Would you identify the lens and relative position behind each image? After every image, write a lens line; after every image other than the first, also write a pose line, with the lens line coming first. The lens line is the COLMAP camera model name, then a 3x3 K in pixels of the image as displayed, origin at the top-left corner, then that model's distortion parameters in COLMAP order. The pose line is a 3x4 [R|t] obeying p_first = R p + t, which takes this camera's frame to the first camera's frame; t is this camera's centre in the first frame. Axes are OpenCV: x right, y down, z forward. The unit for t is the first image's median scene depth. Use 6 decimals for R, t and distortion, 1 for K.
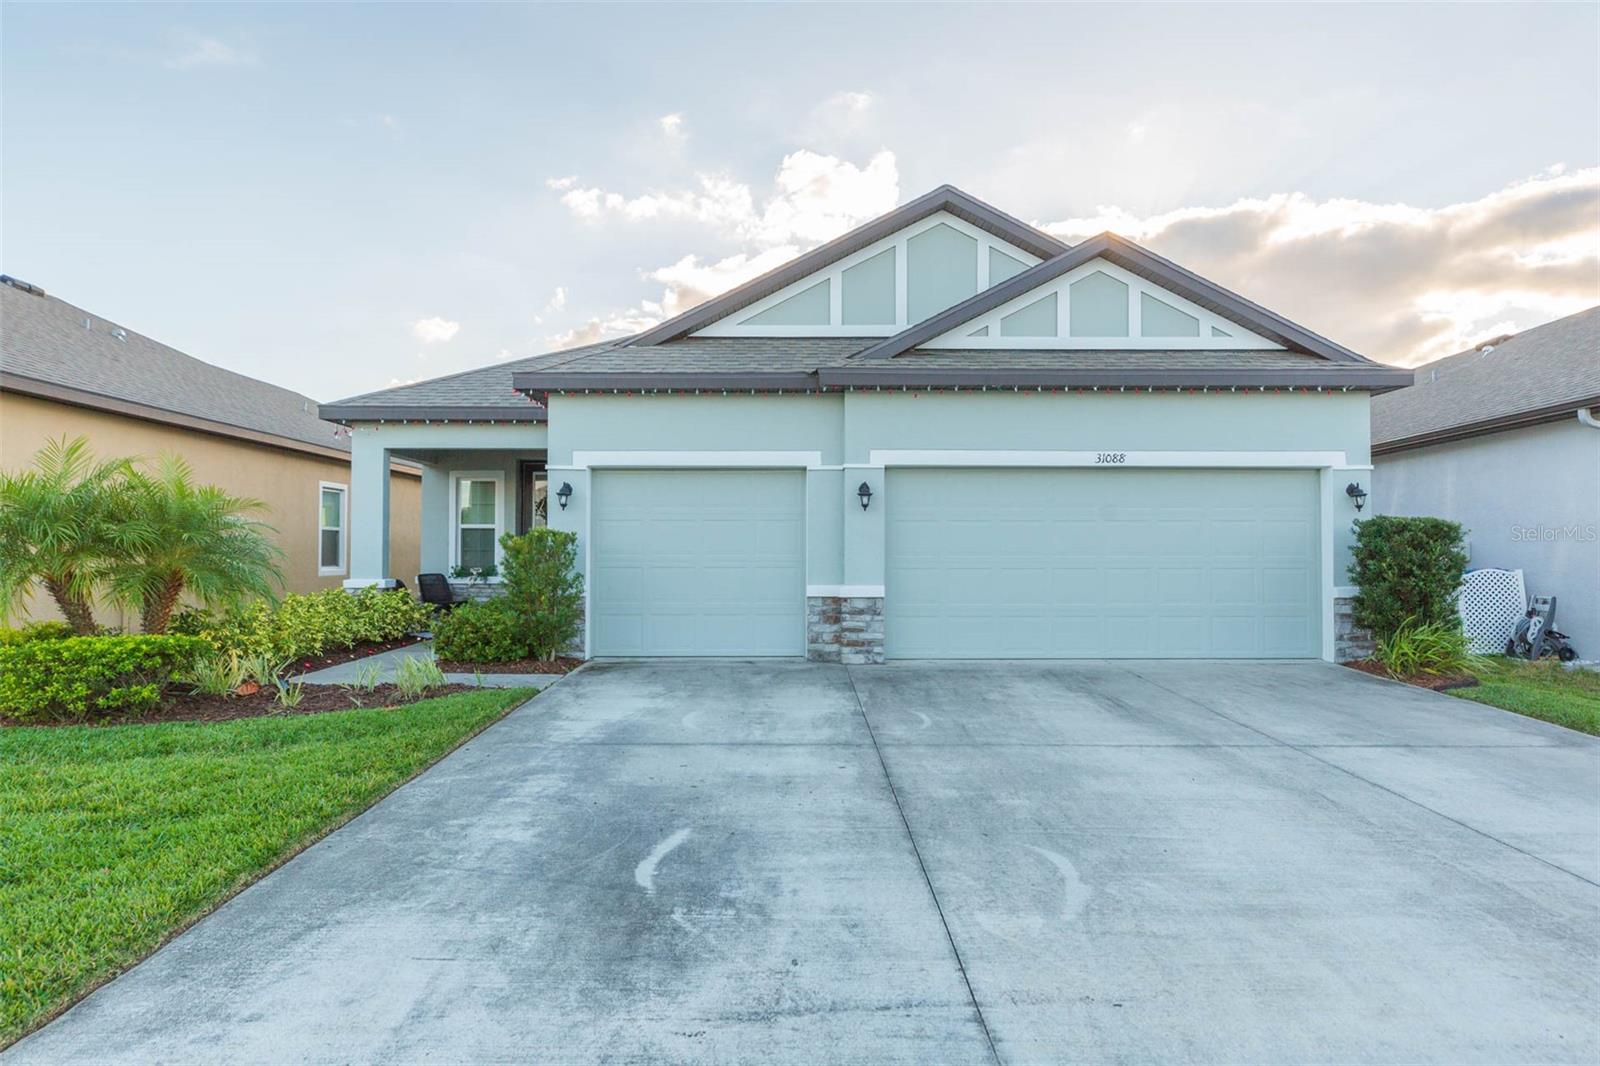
lens RADIAL K [[988.6, 0, 800.0], [0, 988.6, 533.0], [0, 0, 1]] dist [0.004260, -0.000240]
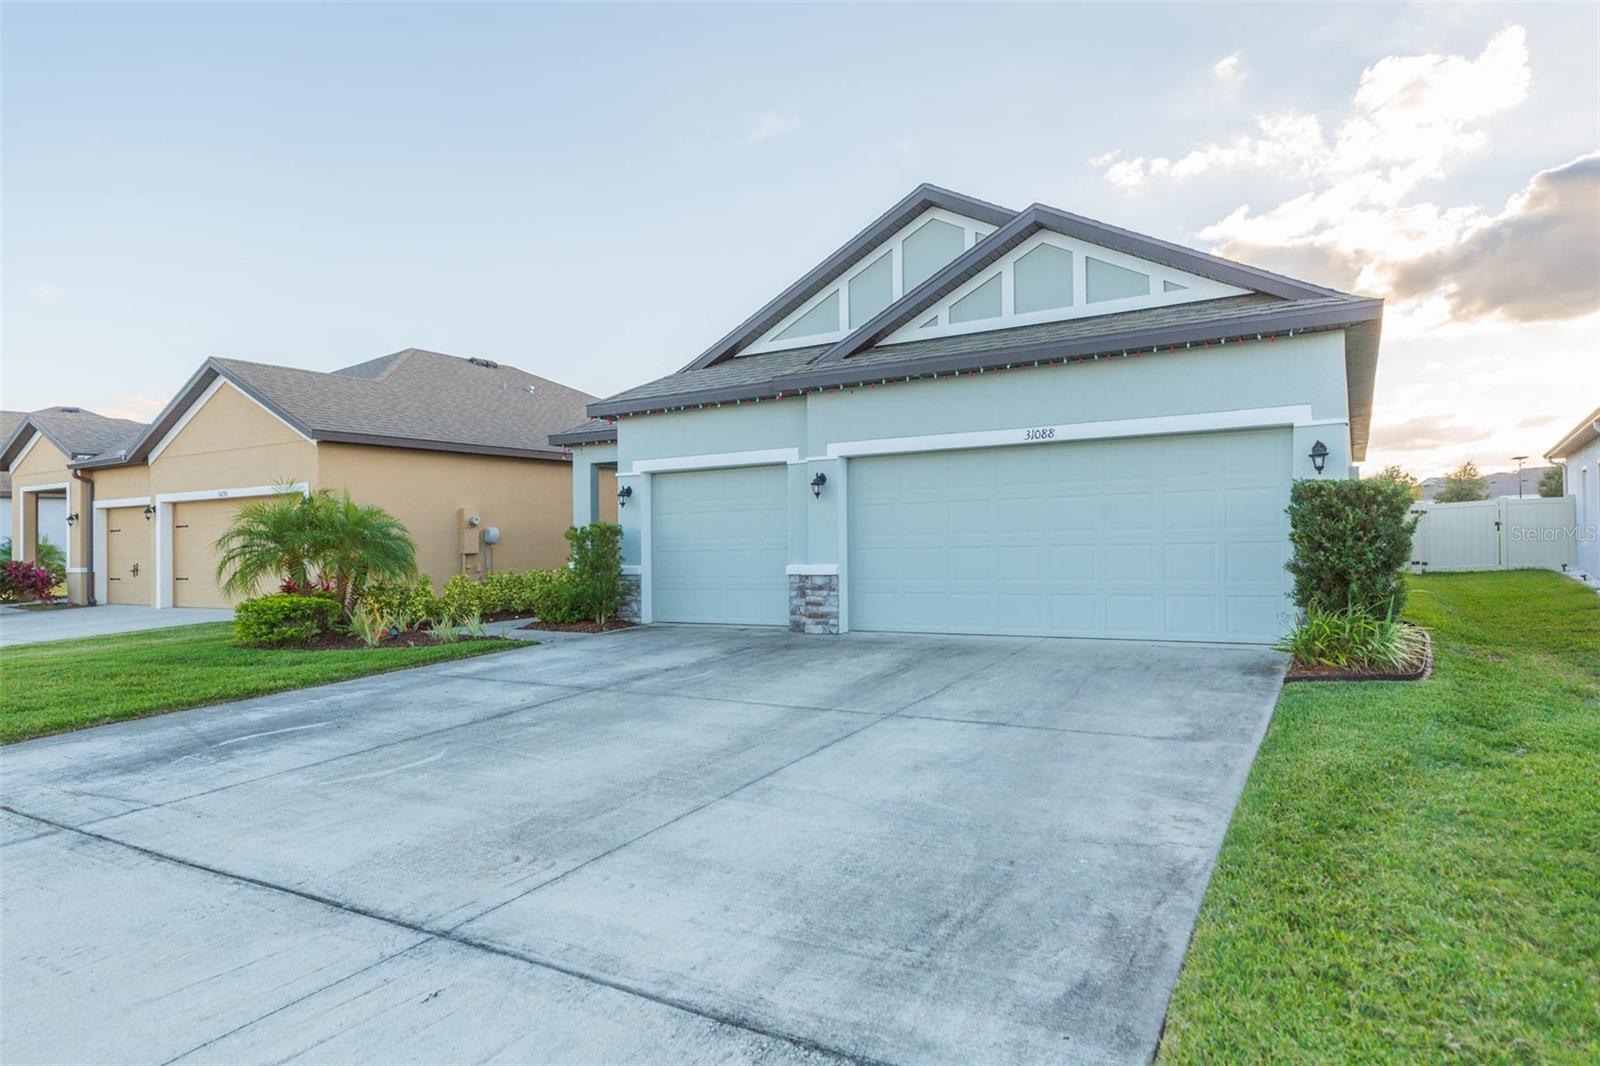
lens RADIAL K [[971.1, 0, 800.0], [0, 971.1, 533.0], [0, 0, 1]] dist [-0.003321, -0.000494]
pose [[0.844757, -0.024426, -0.534593, 0.616385], [0.035886, 0.999295, 0.011048, 0.003842], [0.533946, -0.028518, 0.845038, 0.048757]]
